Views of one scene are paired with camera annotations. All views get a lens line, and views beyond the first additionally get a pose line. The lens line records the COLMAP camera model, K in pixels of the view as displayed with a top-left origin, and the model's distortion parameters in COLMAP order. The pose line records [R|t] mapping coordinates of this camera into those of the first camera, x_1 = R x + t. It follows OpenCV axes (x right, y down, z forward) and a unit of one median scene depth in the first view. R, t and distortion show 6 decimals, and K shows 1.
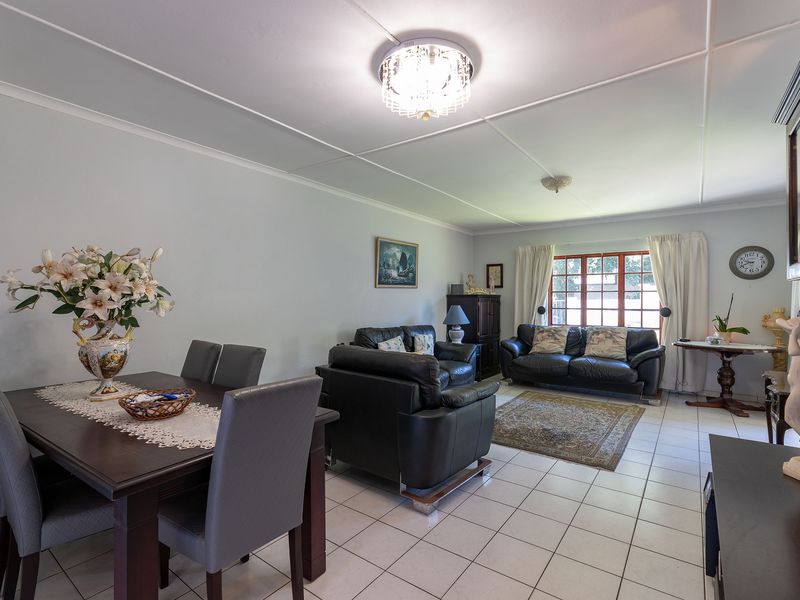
lens RADIAL K [[382.5, 0, 401.6], [0, 382.5, 295.6], [0, 0, 1]] dist [-0.001459, -0.000026]
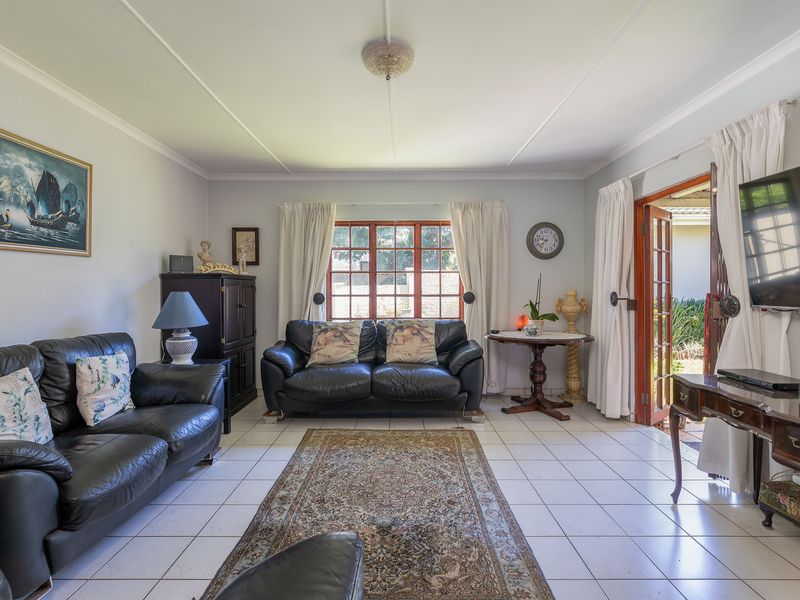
lens RADIAL K [[428.1, 0, 398.9], [0, 428.1, 293.4], [0, 0, 1]] dist [-0.003519, -0.000531]
pose [[0.810888, -0.011086, 0.585096, 0.042497], [-0.001098, 0.999790, 0.020465, 0.016045], [-0.585200, -0.017237, 0.810706, 0.355042]]
